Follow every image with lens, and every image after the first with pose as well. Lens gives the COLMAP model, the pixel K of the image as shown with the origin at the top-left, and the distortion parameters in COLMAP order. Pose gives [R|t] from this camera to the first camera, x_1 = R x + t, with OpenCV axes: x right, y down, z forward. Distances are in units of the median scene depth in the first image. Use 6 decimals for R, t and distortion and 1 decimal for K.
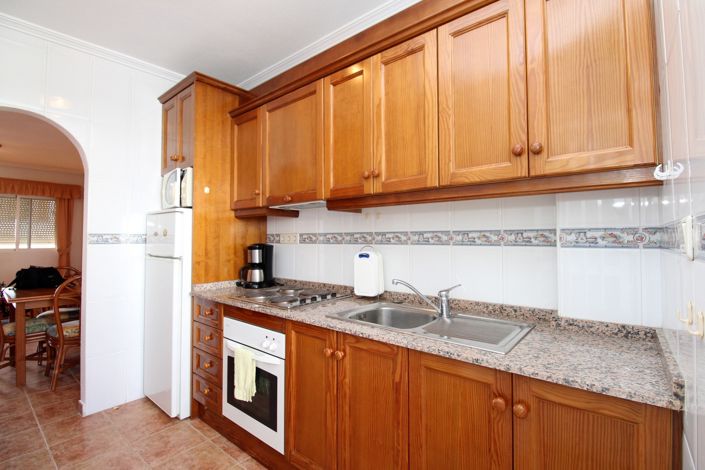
lens RADIAL K [[326.5, 0, 352.5], [0, 326.5, 235.0], [0, 0, 1]] dist [-0.037876, 0.000477]
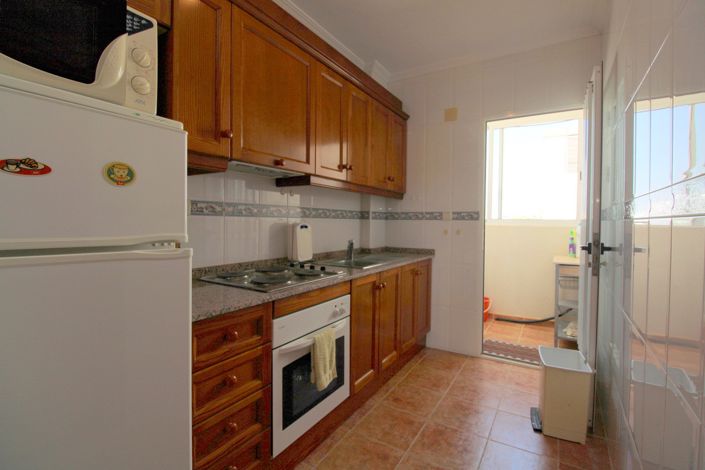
lens RADIAL K [[348.8, 0, 355.8], [0, 348.8, 217.4], [0, 0, 1]] dist [0.036831, -0.000017]
pose [[-0.153174, -0.011461, 0.988133, -1.256365], [-0.052273, 0.998627, 0.003480, 0.013685], [-0.986816, -0.051120, -0.153563, 1.008237]]
